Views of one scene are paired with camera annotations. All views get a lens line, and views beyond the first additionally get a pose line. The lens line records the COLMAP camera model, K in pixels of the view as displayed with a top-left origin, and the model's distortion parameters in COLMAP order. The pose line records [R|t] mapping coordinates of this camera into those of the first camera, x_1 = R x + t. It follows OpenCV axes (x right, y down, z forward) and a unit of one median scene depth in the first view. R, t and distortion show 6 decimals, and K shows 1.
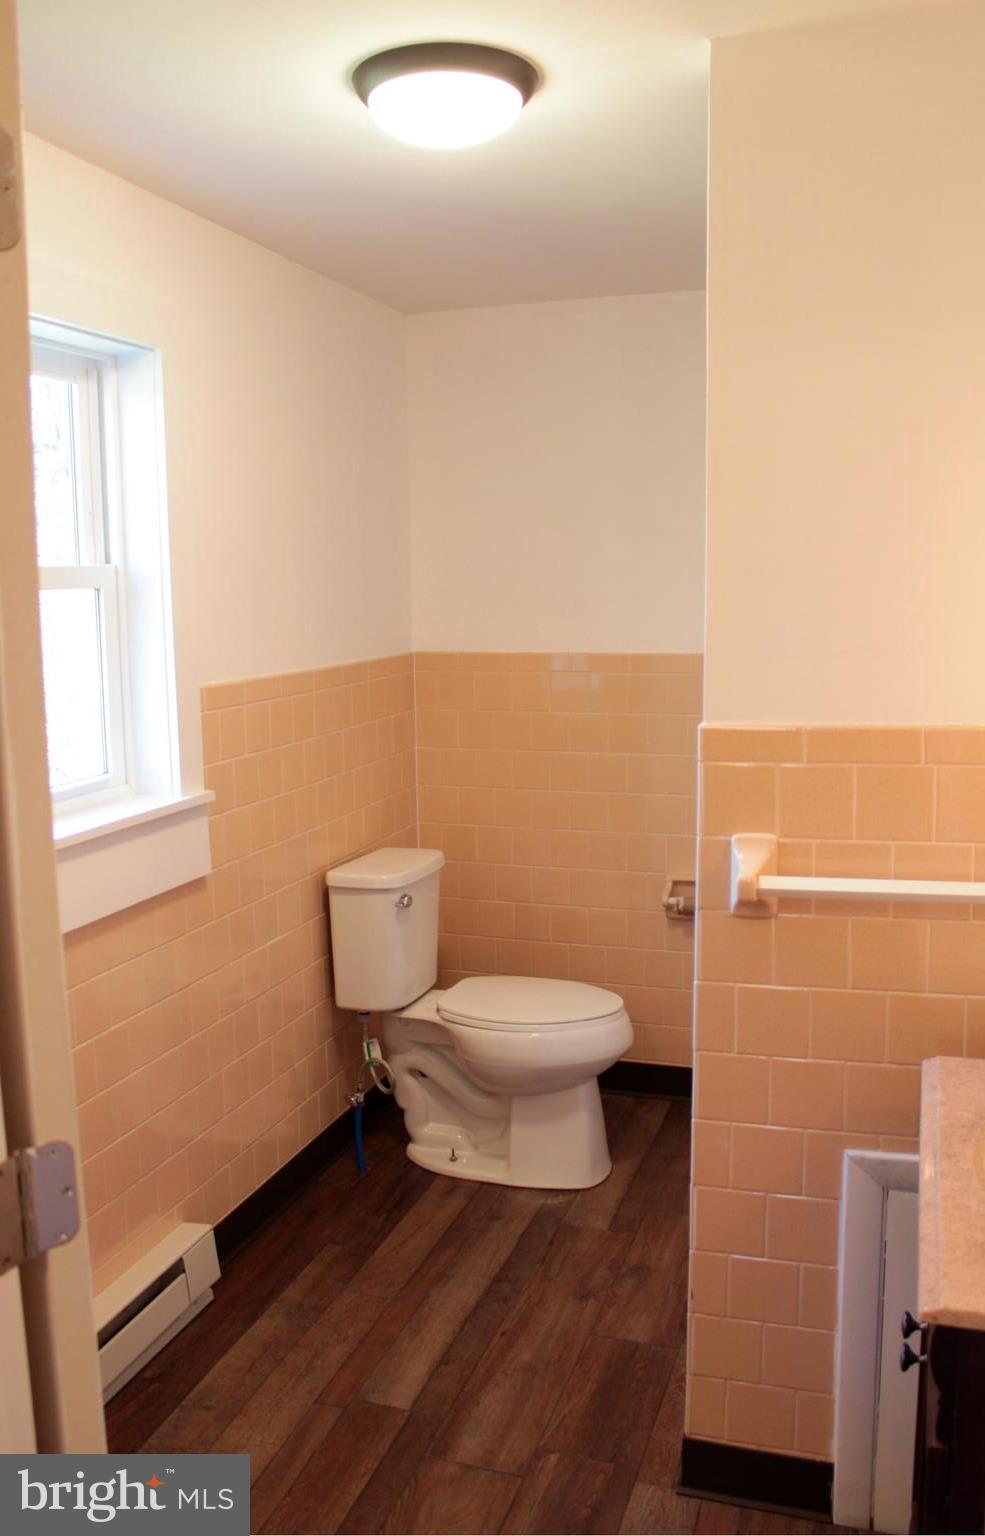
lens RADIAL K [[1358.5, 0, 492.5], [0, 1358.5, 768.0], [0, 0, 1]] dist [-0.181702, 0.186335]
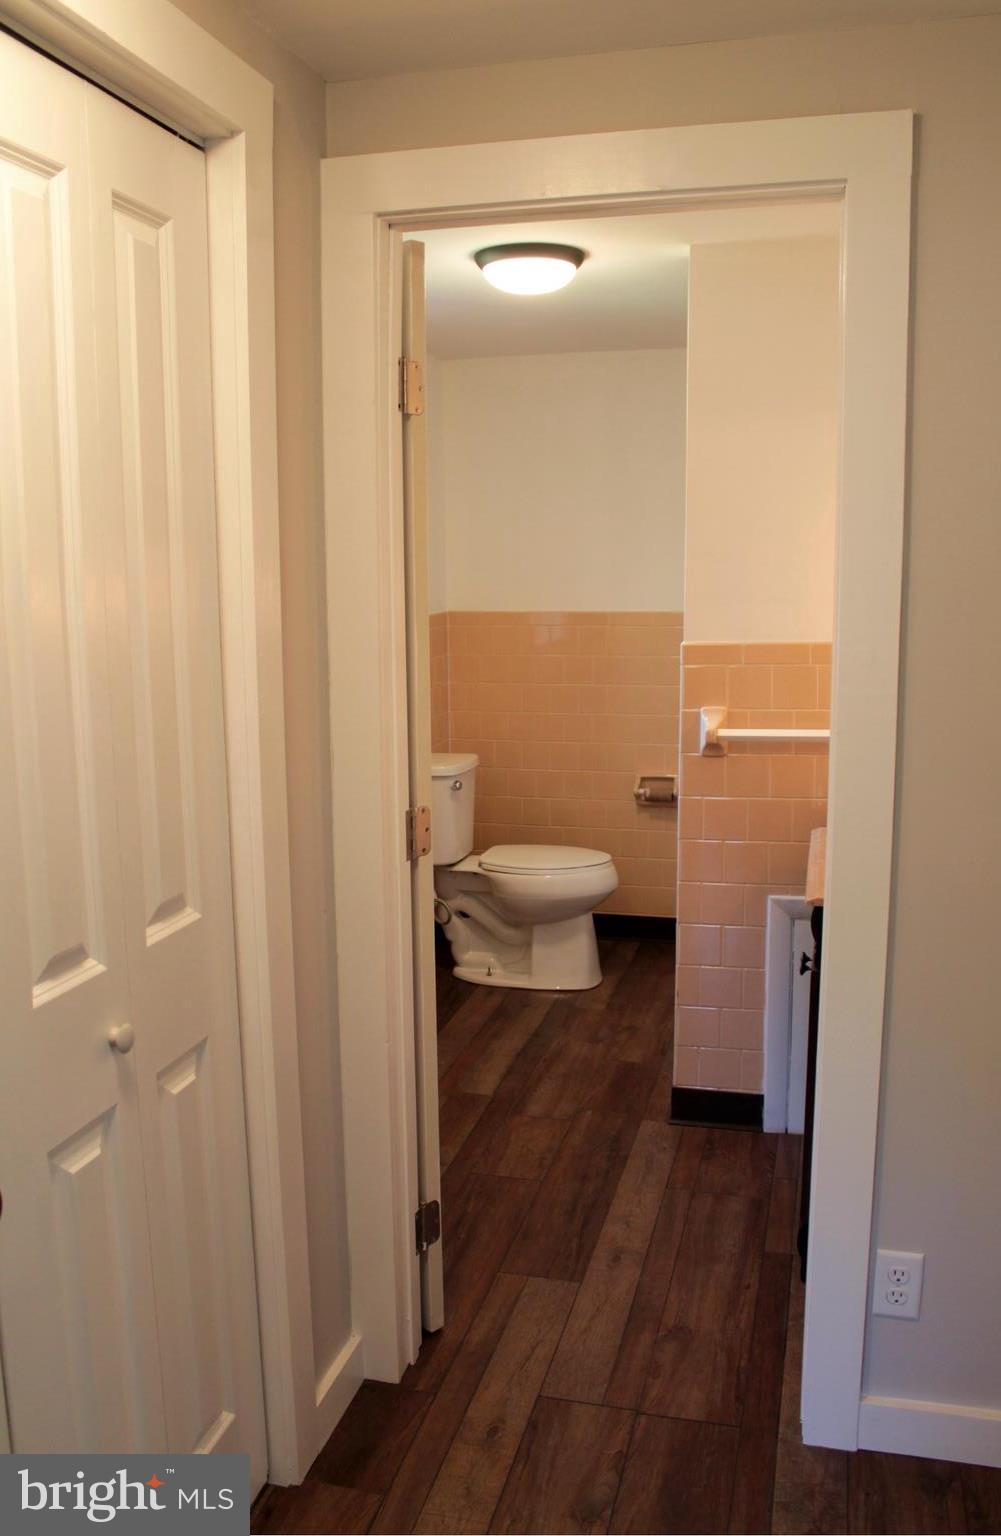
lens RADIAL K [[1334.7, 0, 500.5], [0, 1334.7, 768.0], [0, 0, 1]] dist [-0.167896, 0.163683]
pose [[0.998072, -0.006801, 0.061688, -0.133281], [0.005698, 0.999821, 0.018037, 0.069722], [-0.061800, -0.017651, 0.997932, -0.493087]]
